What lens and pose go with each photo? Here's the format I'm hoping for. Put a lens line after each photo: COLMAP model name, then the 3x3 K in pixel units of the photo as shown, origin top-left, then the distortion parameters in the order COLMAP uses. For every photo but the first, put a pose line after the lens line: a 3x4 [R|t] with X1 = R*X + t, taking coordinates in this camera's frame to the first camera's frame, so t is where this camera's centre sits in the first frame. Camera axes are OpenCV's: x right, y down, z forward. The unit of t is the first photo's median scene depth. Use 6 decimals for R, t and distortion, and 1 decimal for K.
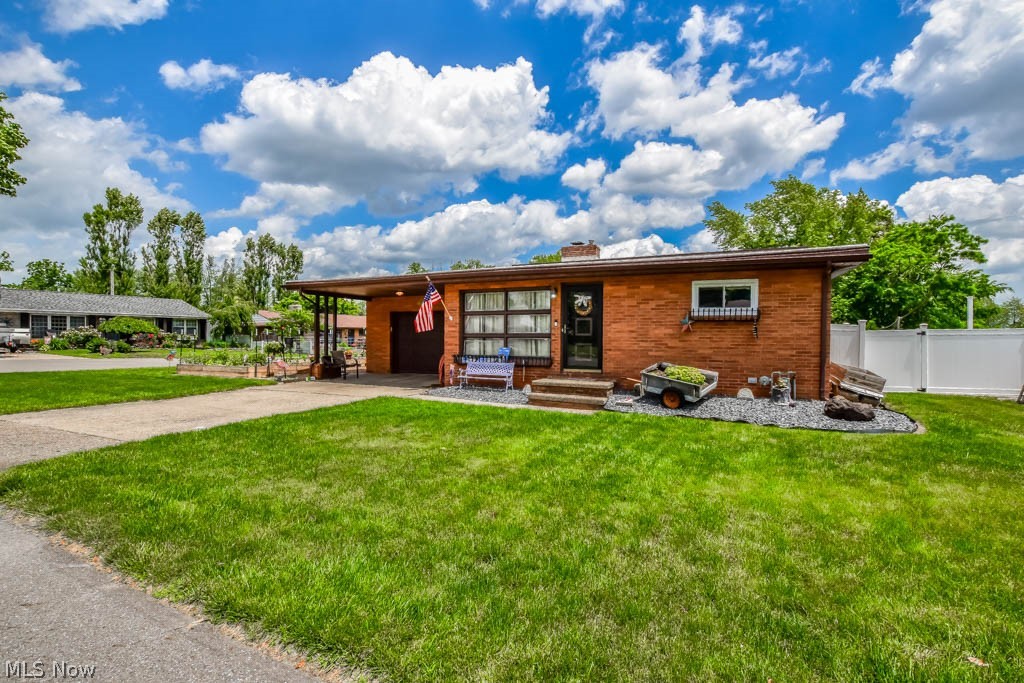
lens RADIAL K [[466.6, 0, 512.0], [0, 466.6, 341.5], [0, 0, 1]] dist [-0.033386, -0.000029]
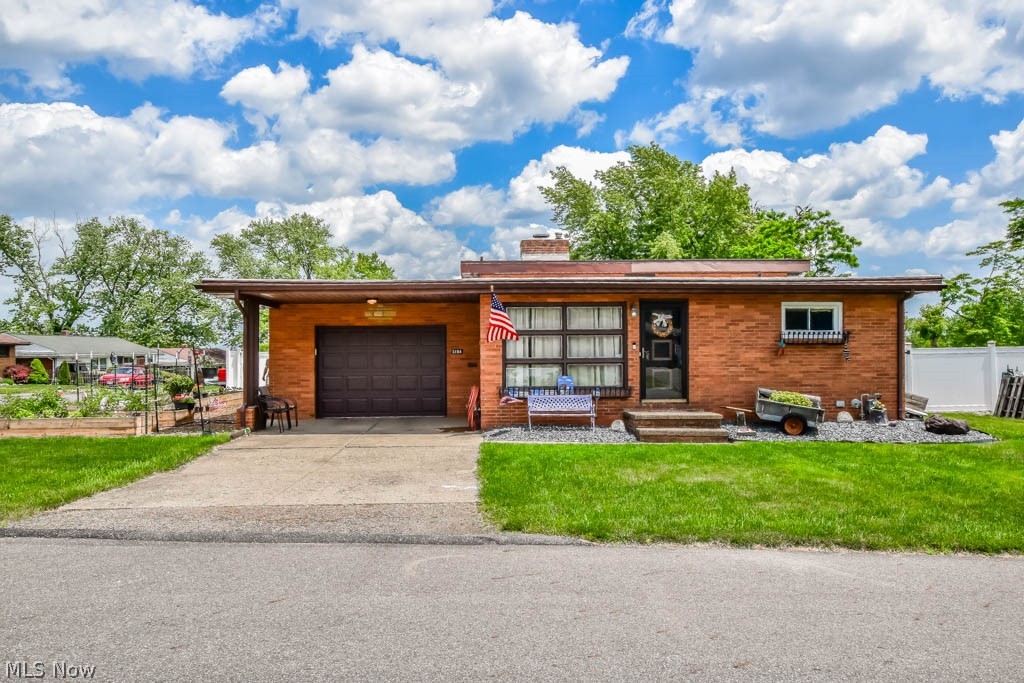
lens RADIAL K [[753.6, 0, 512.0], [0, 753.6, 341.5], [0, 0, 1]] dist [0.001717, -0.000176]
pose [[0.901528, -0.003331, 0.432708, -0.741979], [0.013968, 0.999673, -0.021406, -0.022679], [-0.432495, 0.025342, 0.901280, -0.148716]]
